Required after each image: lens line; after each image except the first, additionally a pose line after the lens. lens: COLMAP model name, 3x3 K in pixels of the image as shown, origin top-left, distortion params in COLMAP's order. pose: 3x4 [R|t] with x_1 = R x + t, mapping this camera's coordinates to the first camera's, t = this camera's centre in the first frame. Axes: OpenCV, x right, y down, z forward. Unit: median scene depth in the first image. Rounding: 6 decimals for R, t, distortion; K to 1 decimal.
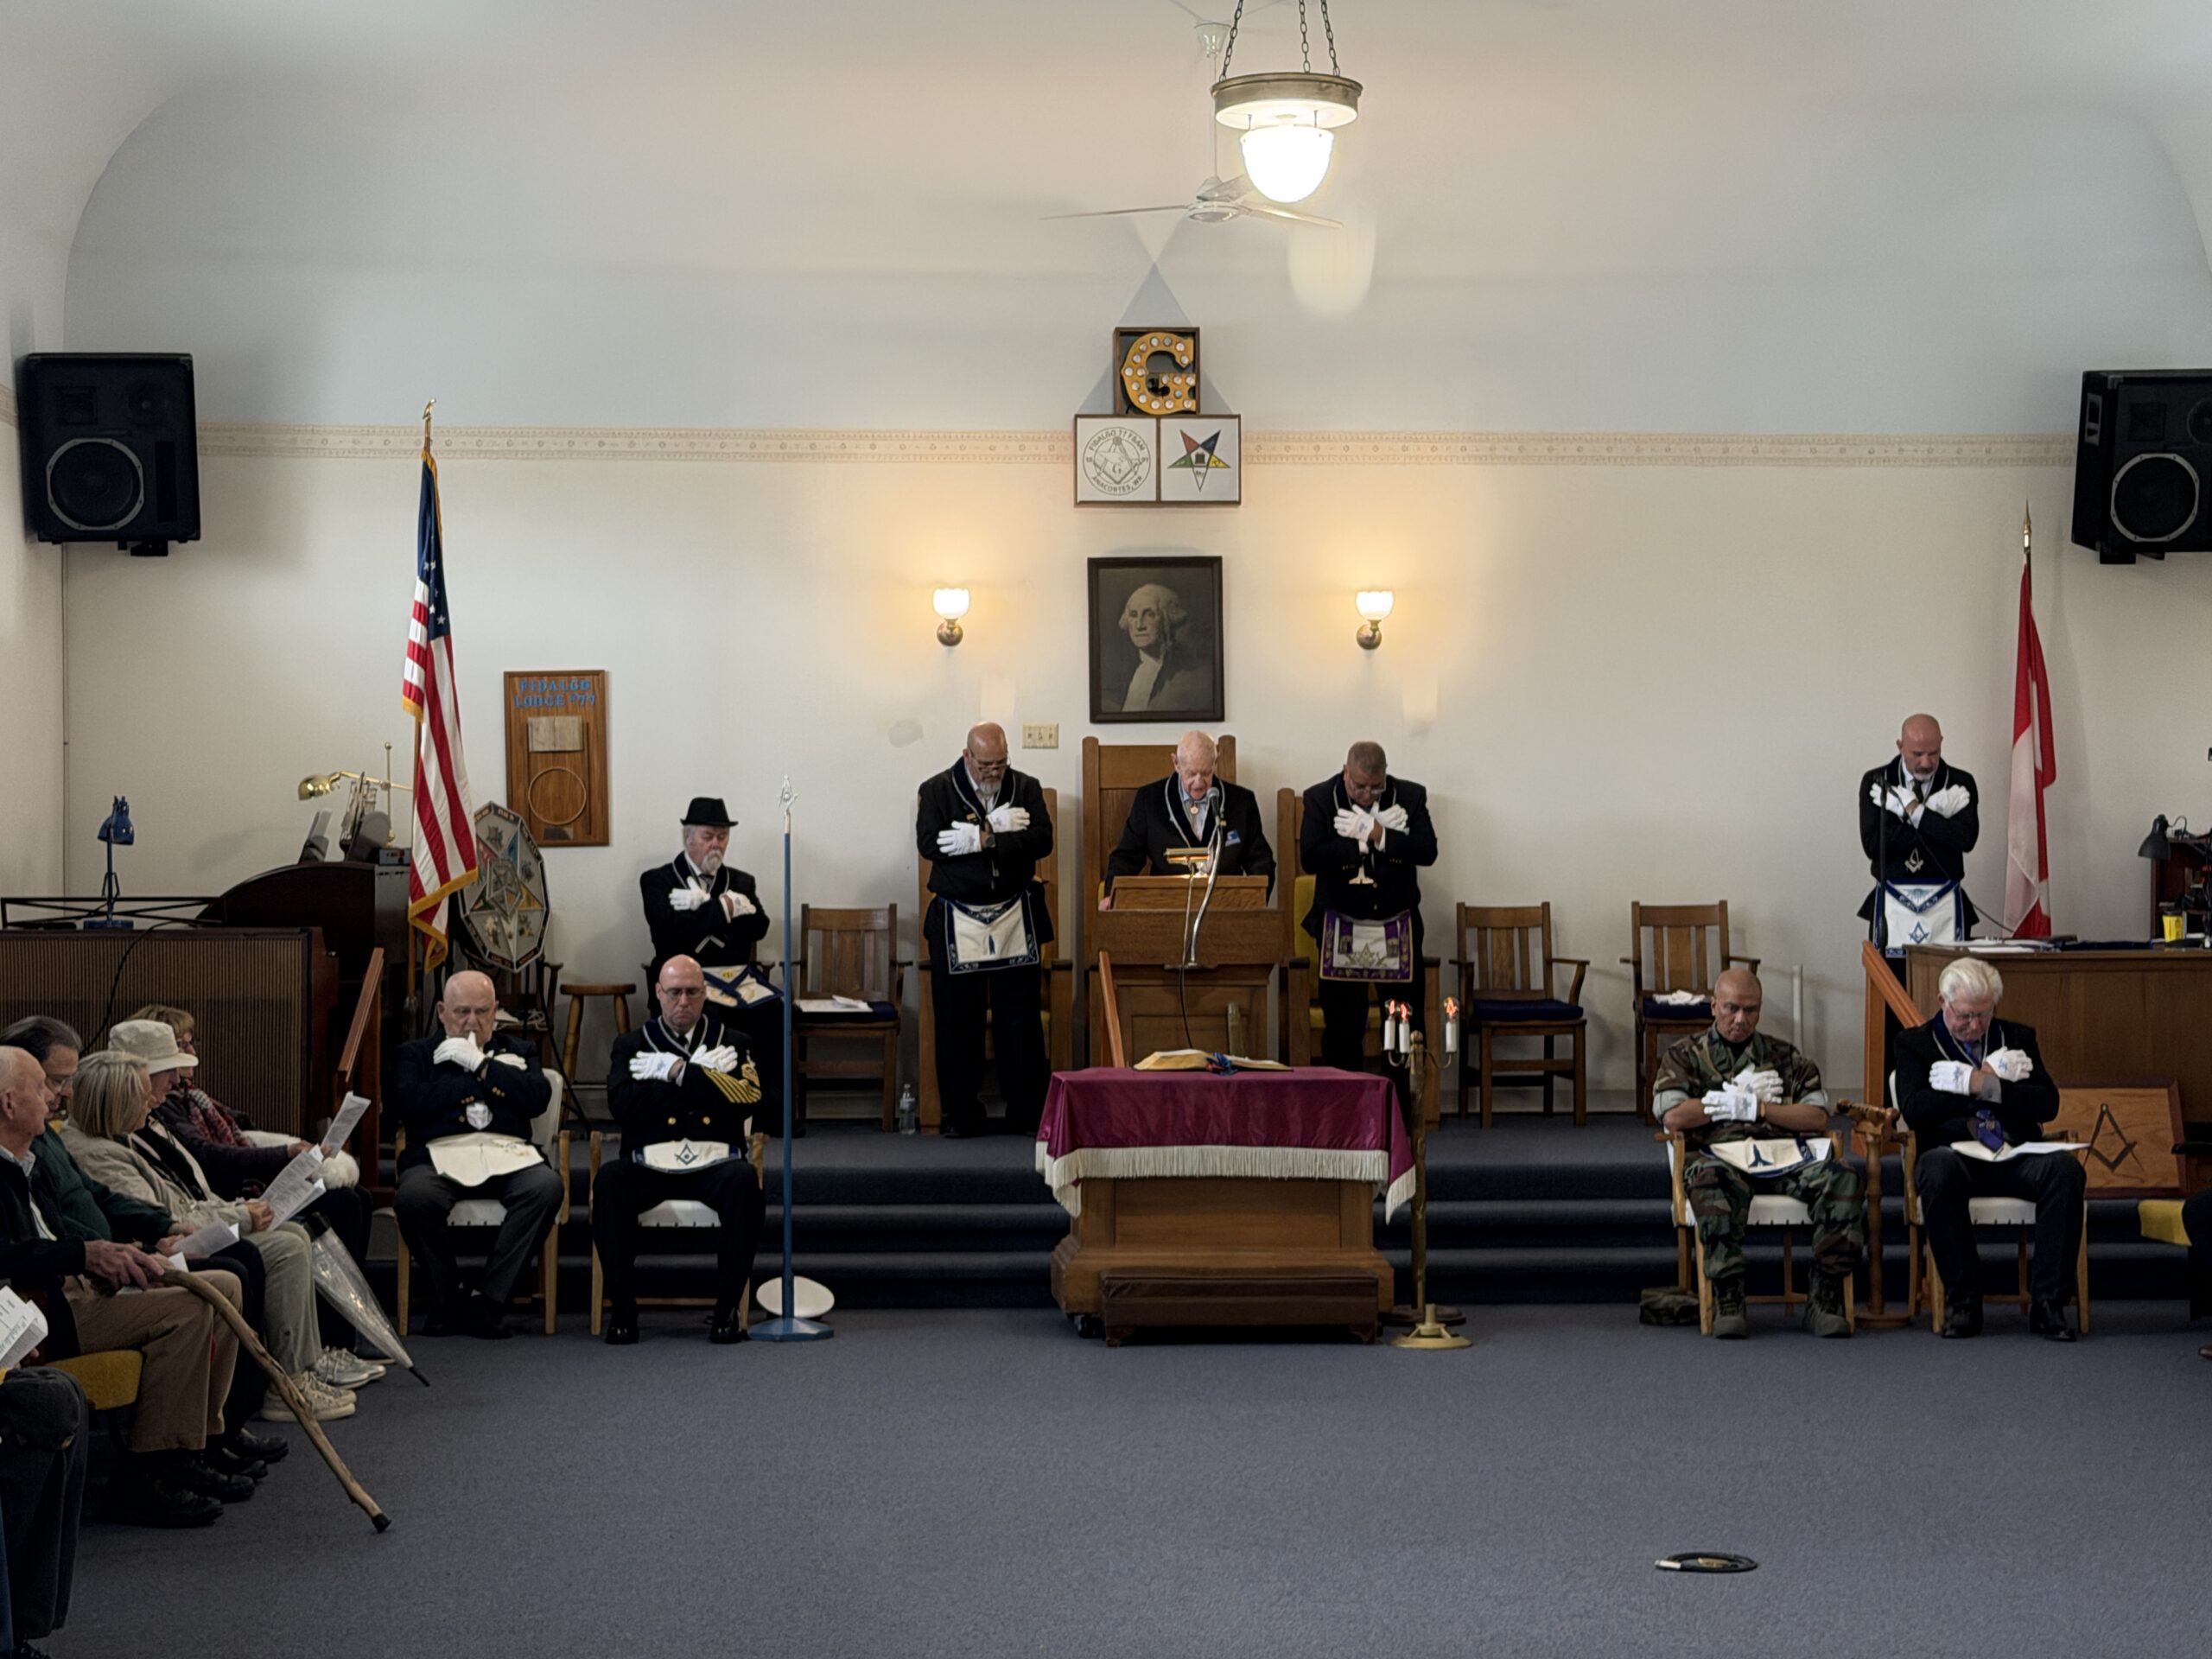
lens RADIAL K [[3589.6, 0, 1106.0], [0, 3589.6, 829.5], [0, 0, 1]] dist [0.139715, 0.081382]
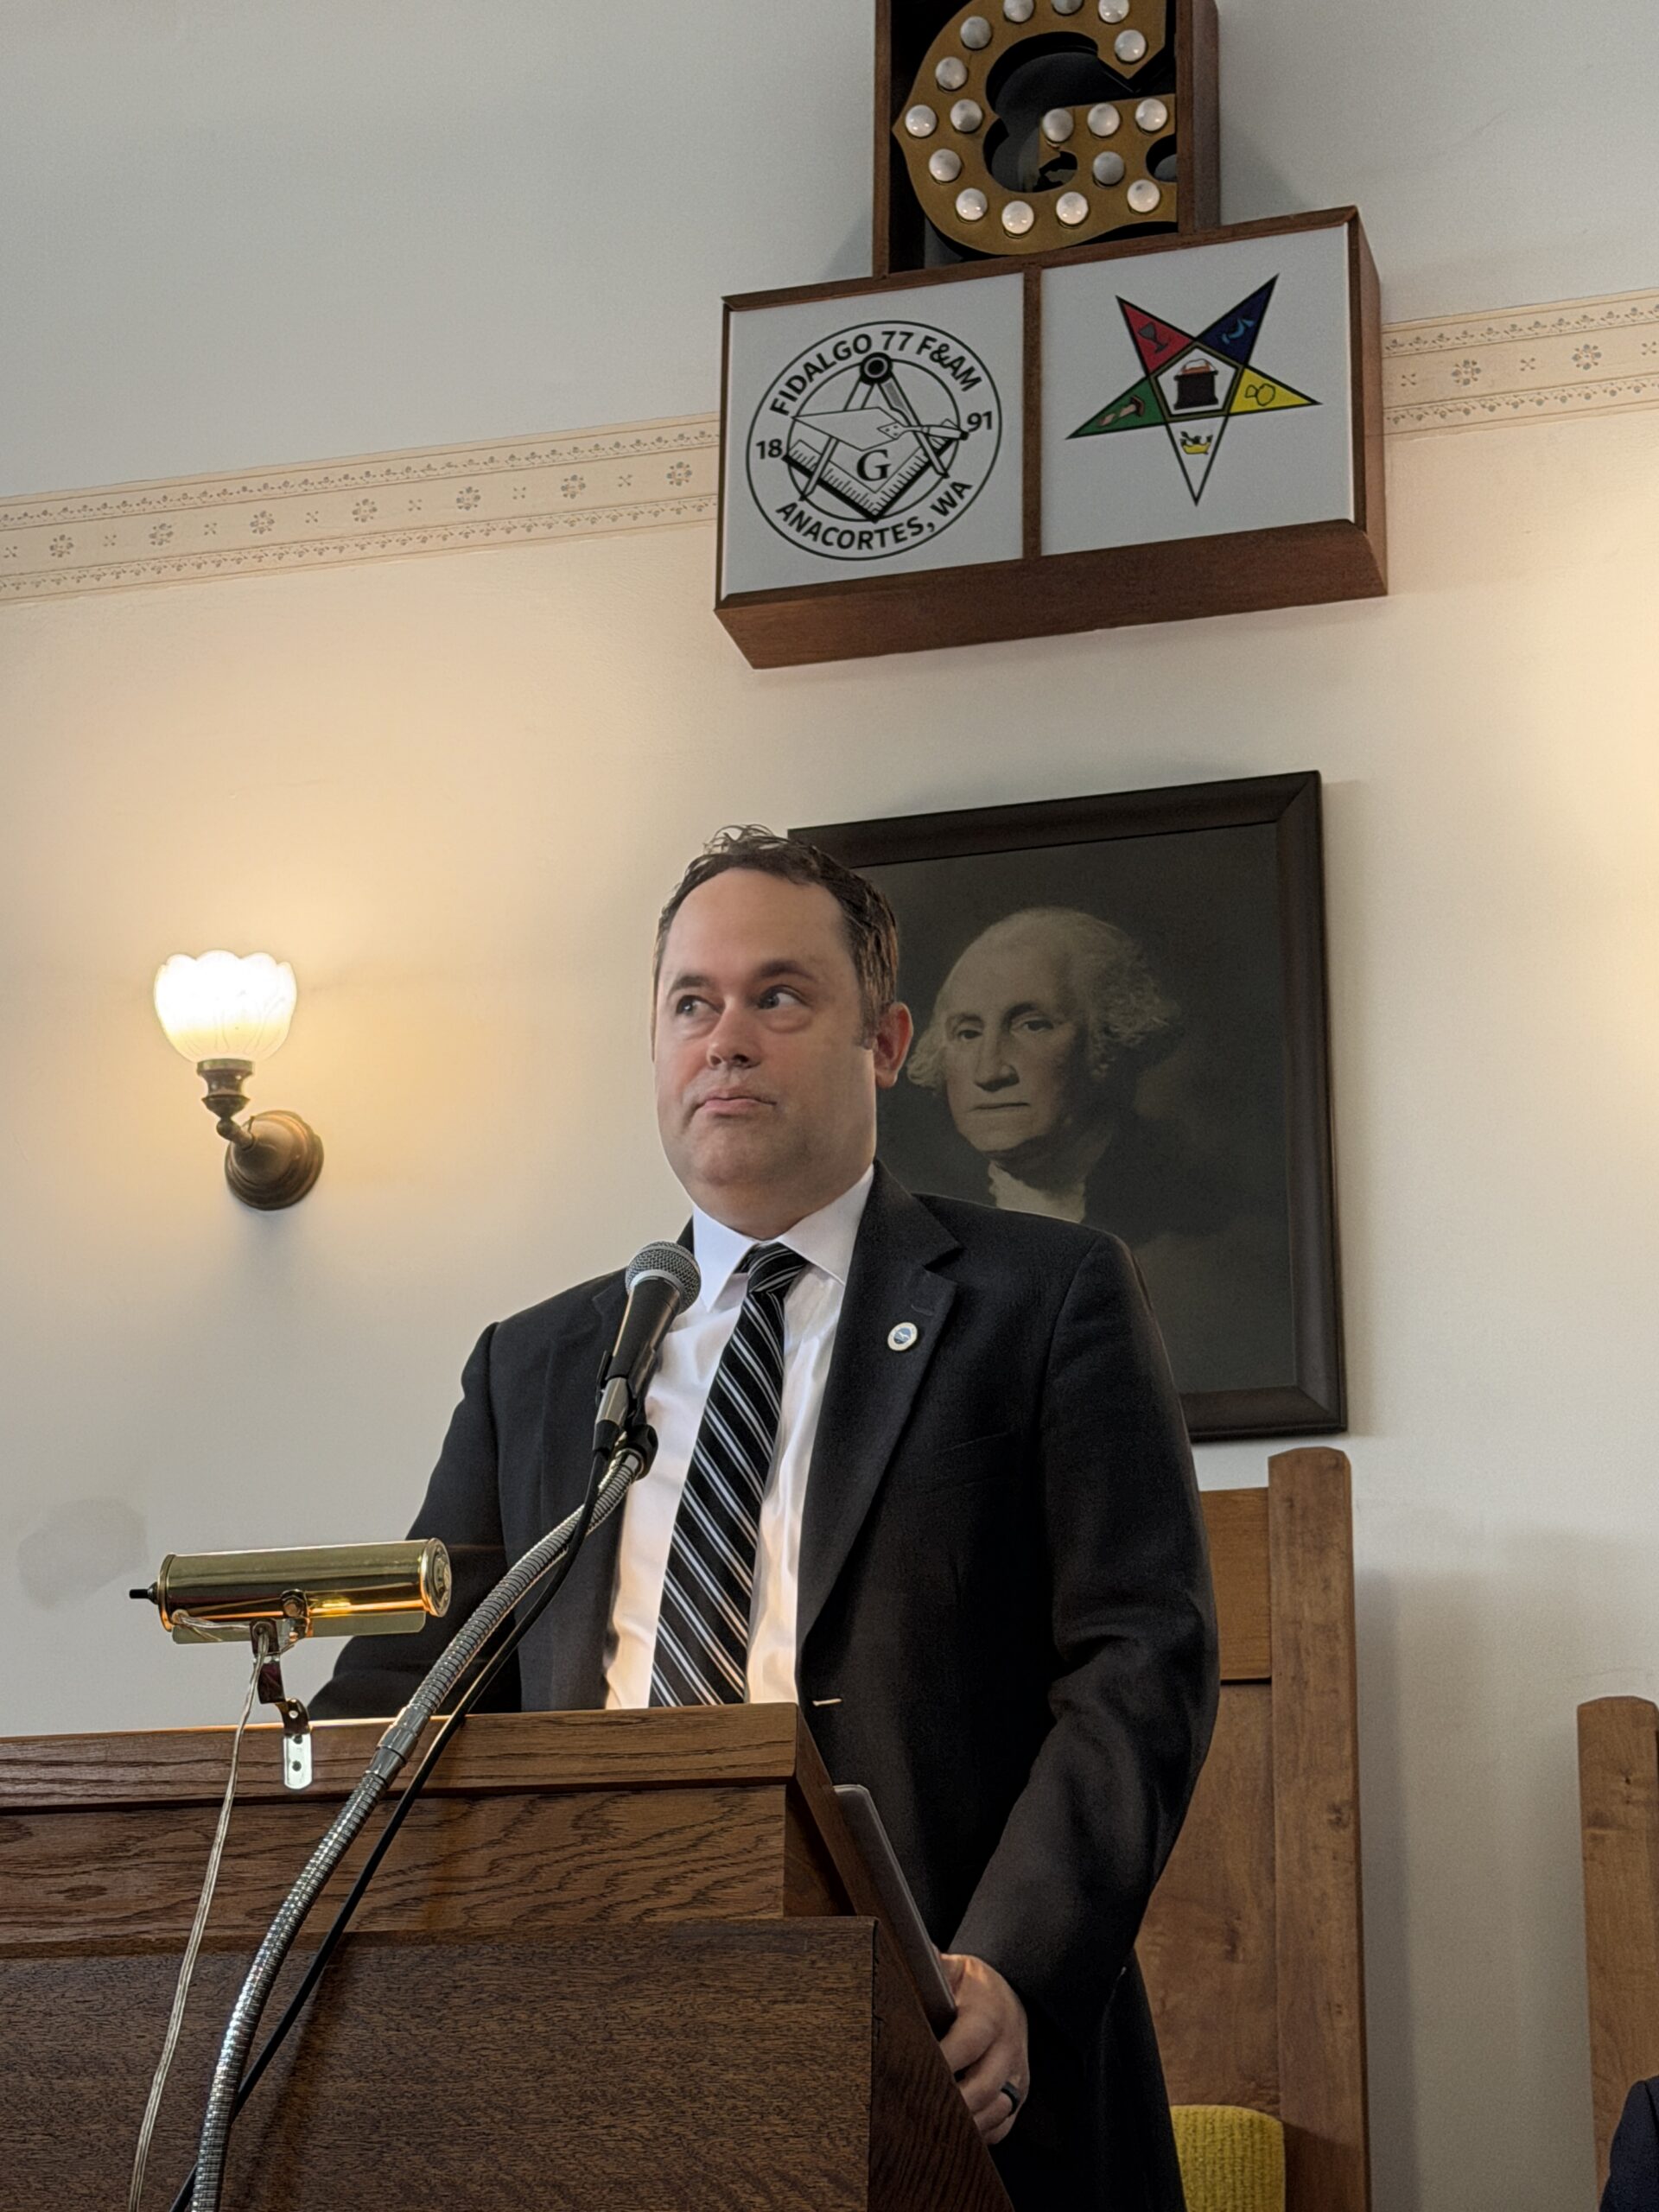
lens RADIAL K [[4172.1, 0, 856.0], [0, 4172.1, 1109.0], [0, 0, 1]] dist [0.118126, 0.000339]
pose [[0.942174, -0.096893, -0.320813, 0.092454], [-0.019302, 0.940013, -0.340591, 0.043062], [0.334569, 0.327088, 0.883785, 0.754314]]
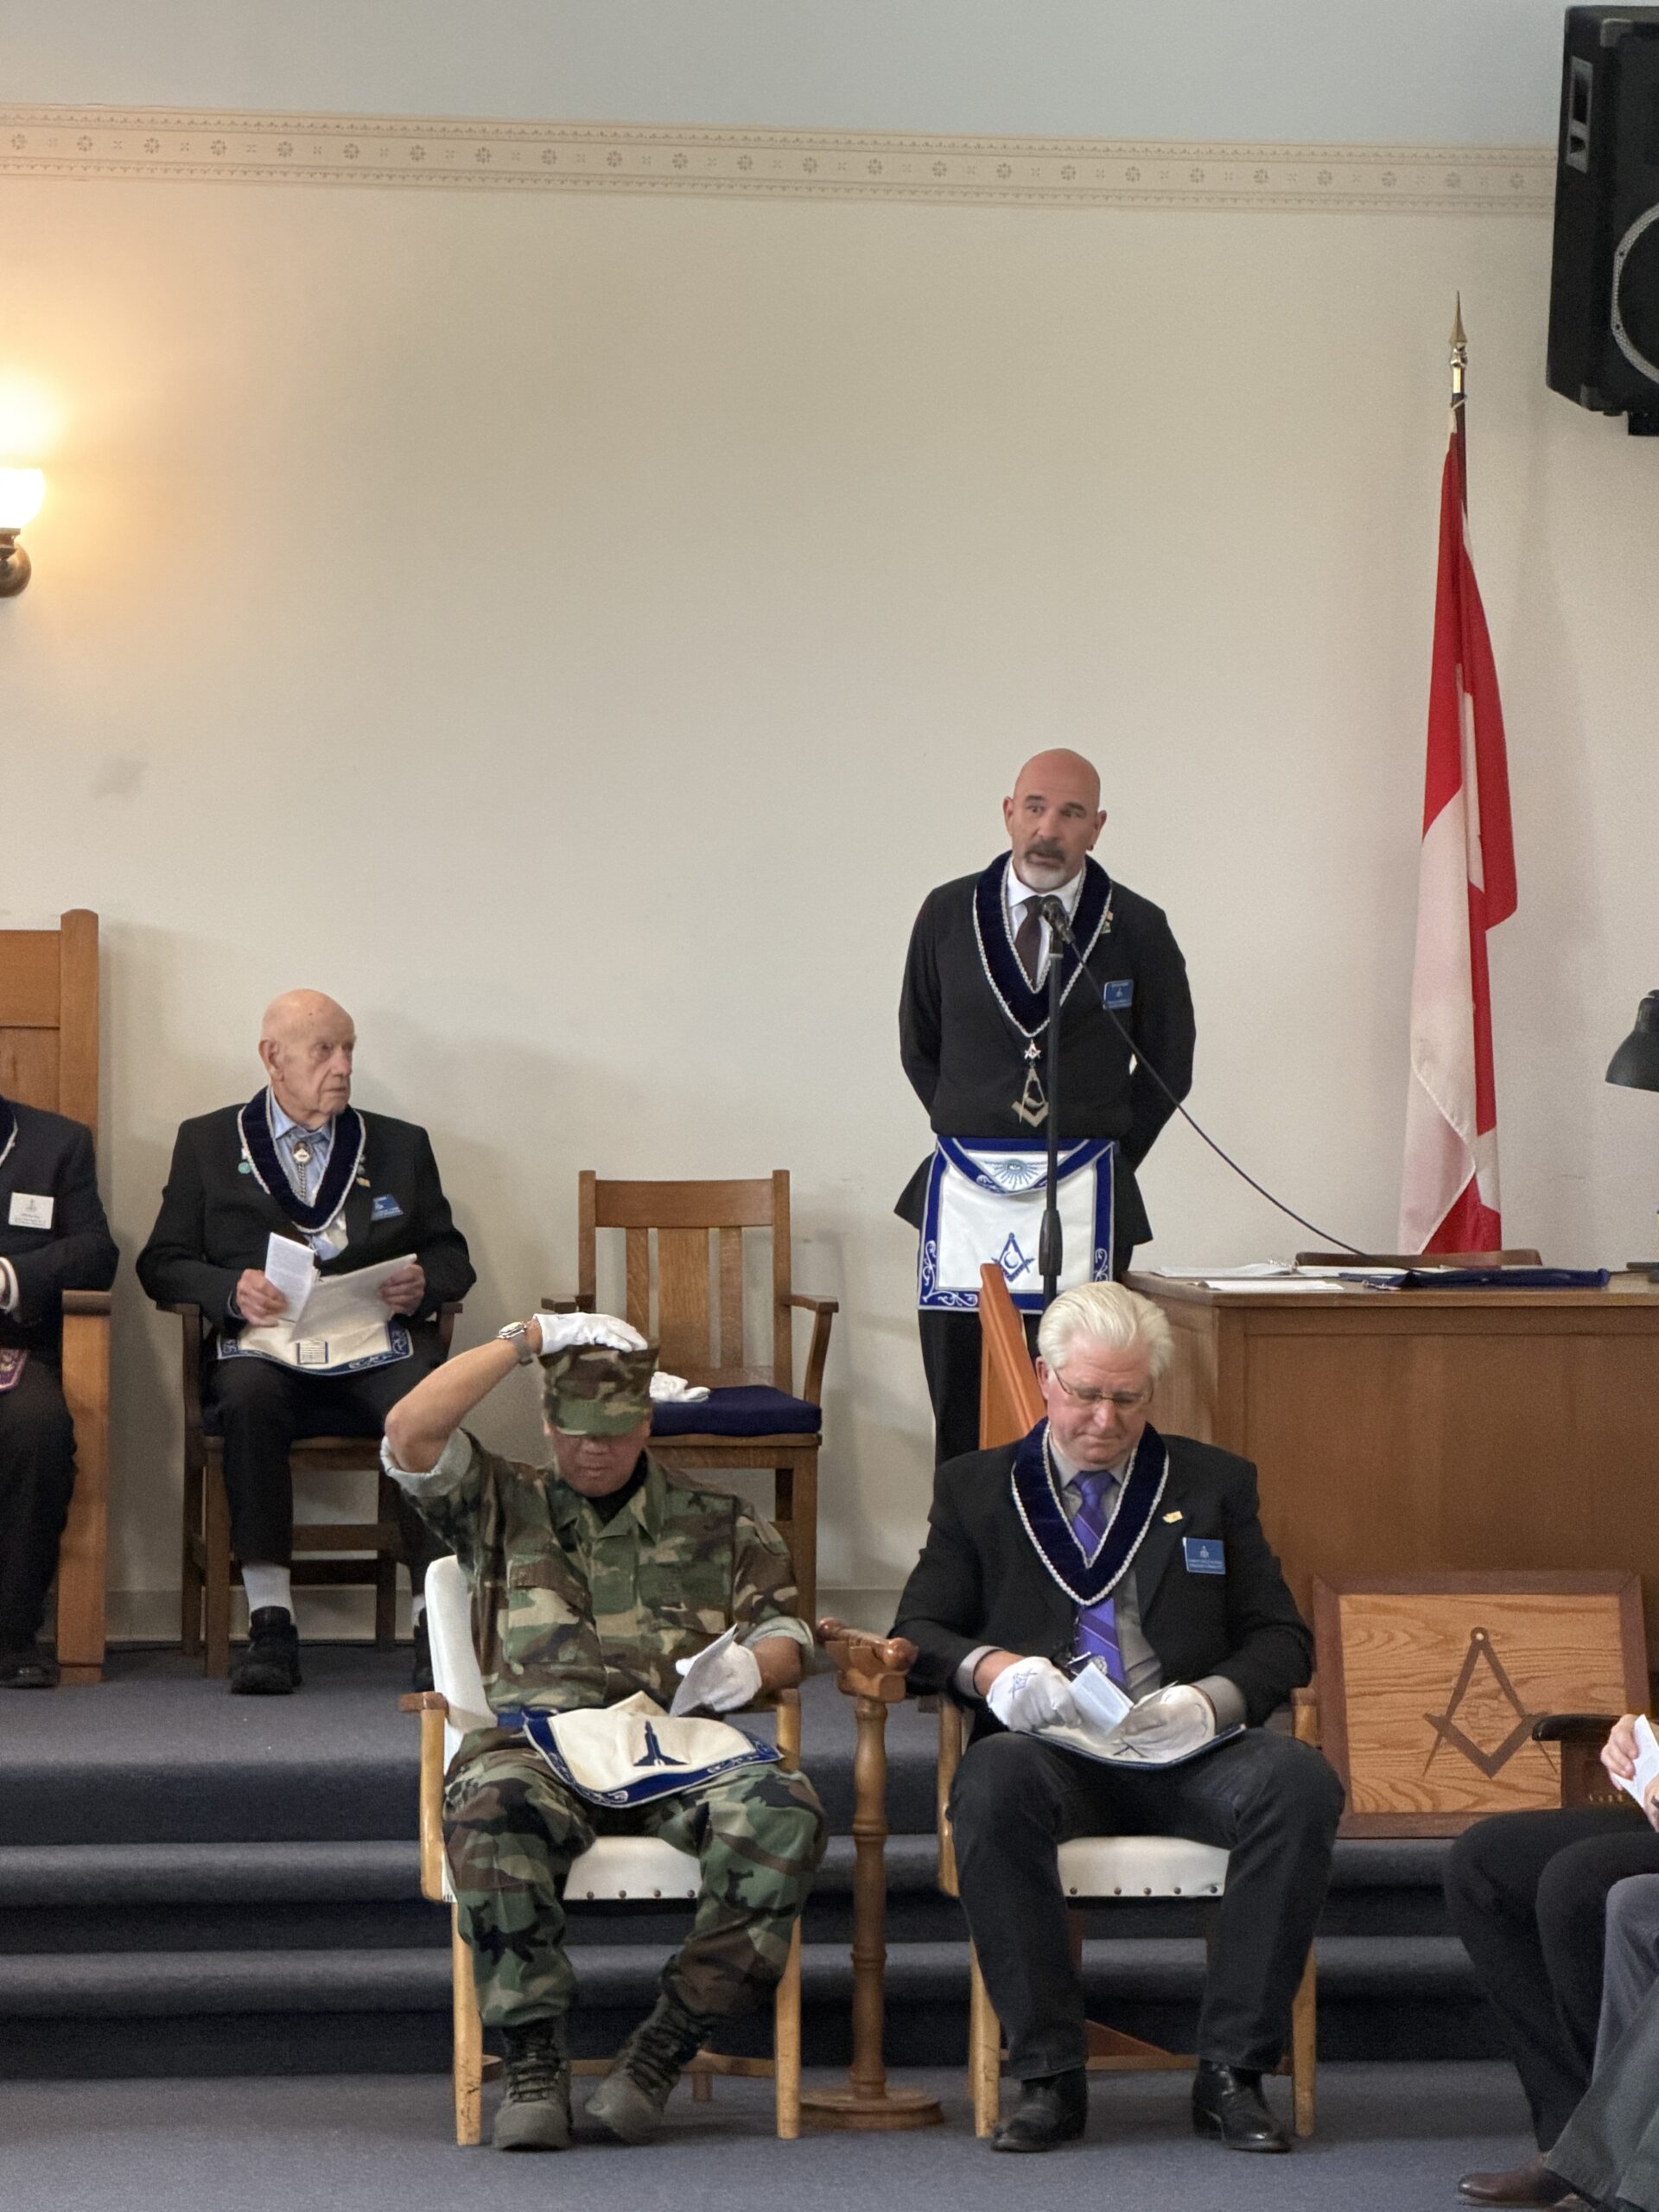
lens RADIAL K [[7879.7, 0, 829.5], [0, 7879.7, 1106.0], [0, 0, 1]] dist [0.137031, 0.486715]
pose [[0.997655, 0.009973, 0.067712, 0.110706], [-0.010877, 0.999856, 0.012989, -0.001182], [-0.067573, -0.013695, 0.997620, 0.021932]]
